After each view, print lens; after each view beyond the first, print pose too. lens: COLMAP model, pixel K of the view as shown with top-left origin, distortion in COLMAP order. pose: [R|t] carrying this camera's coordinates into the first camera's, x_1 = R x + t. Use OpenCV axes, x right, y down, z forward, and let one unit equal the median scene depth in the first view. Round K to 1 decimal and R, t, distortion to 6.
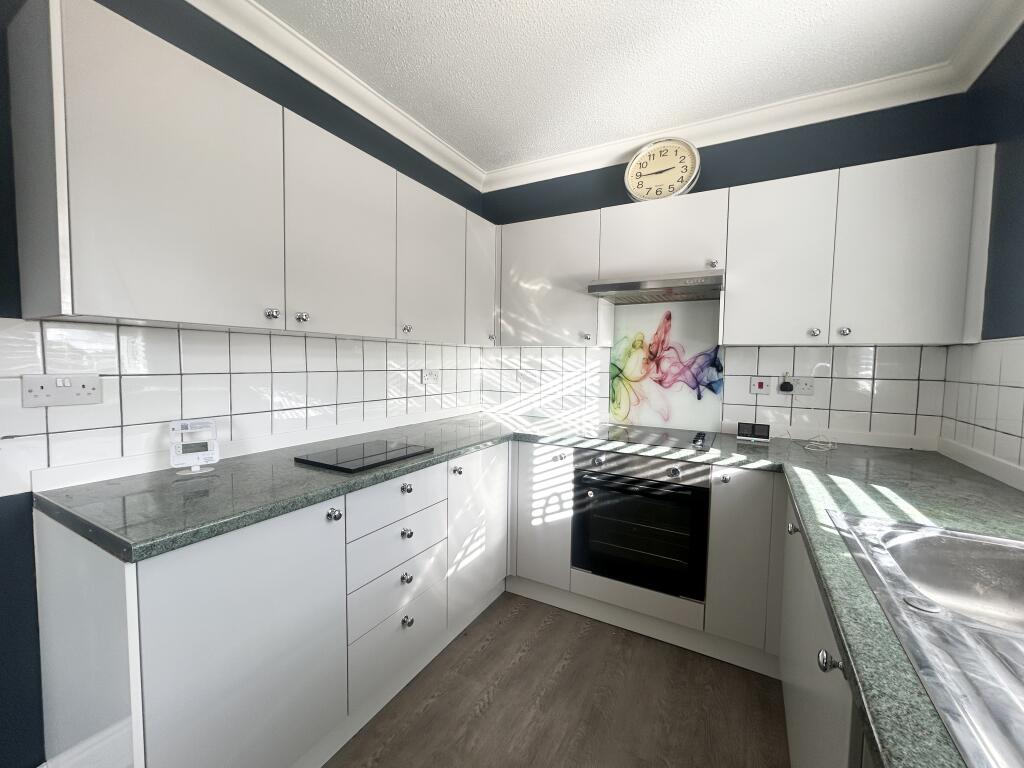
lens RADIAL K [[414.3, 0, 511.1], [0, 414.3, 384.4], [0, 0, 1]] dist [-0.001959, 0.000959]
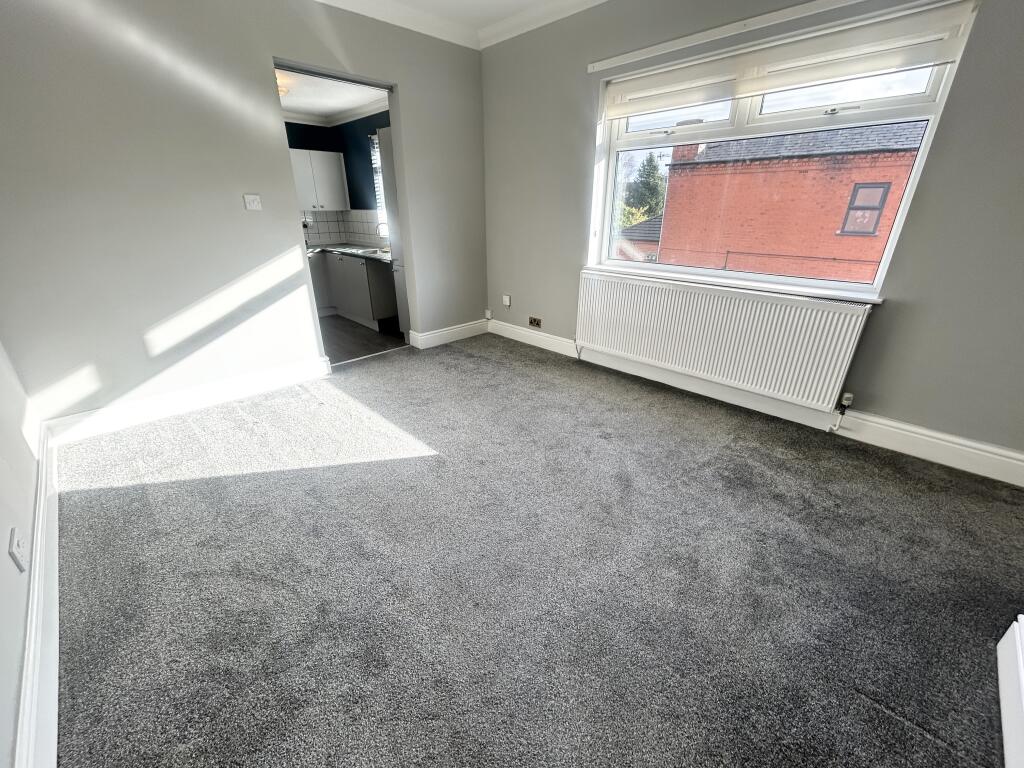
lens RADIAL K [[414.3, 0, 508.8], [0, 414.3, 386.3], [0, 0, 1]] dist [-0.001959, 0.000959]
pose [[0.266085, -0.398959, 0.877514, -1.829483], [0.055607, 0.915169, 0.399217, -0.042041], [-0.962344, -0.057430, 0.265697, -1.120755]]
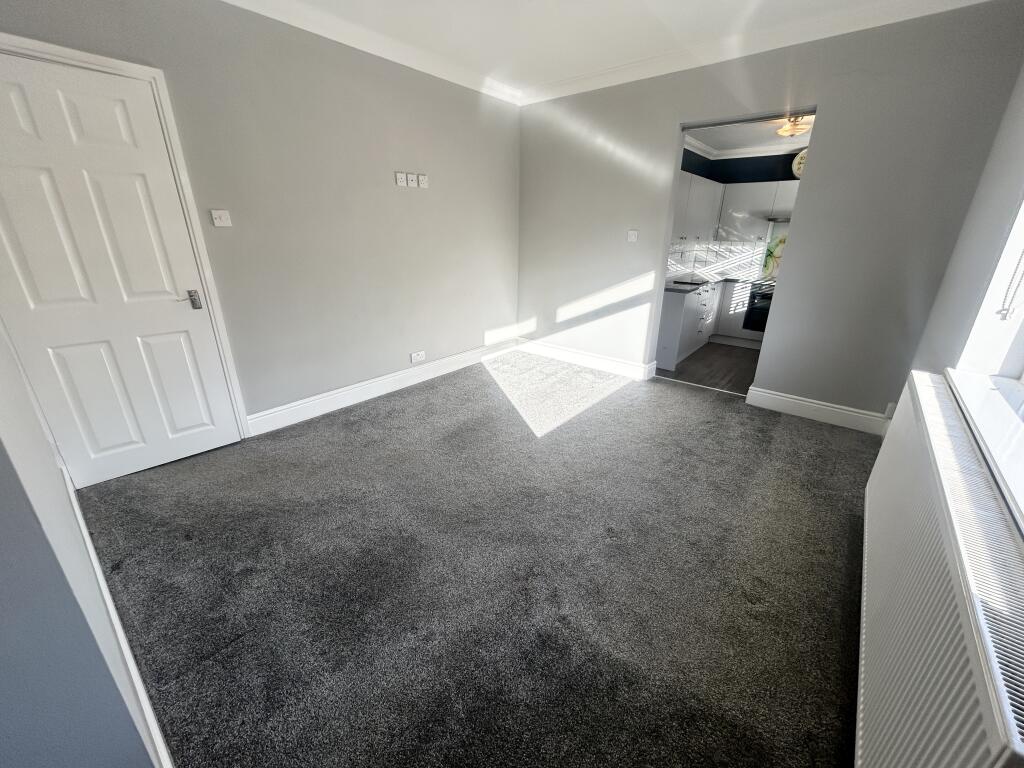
lens RADIAL K [[414.3, 0, 510.8], [0, 414.3, 386.5], [0, 0, 1]] dist [-0.001959, 0.000959]
pose [[0.985155, 0.057055, -0.161906, -0.869683], [-0.005297, 0.952806, 0.303533, -0.019110], [0.171583, -0.298169, 0.938965, -1.892594]]
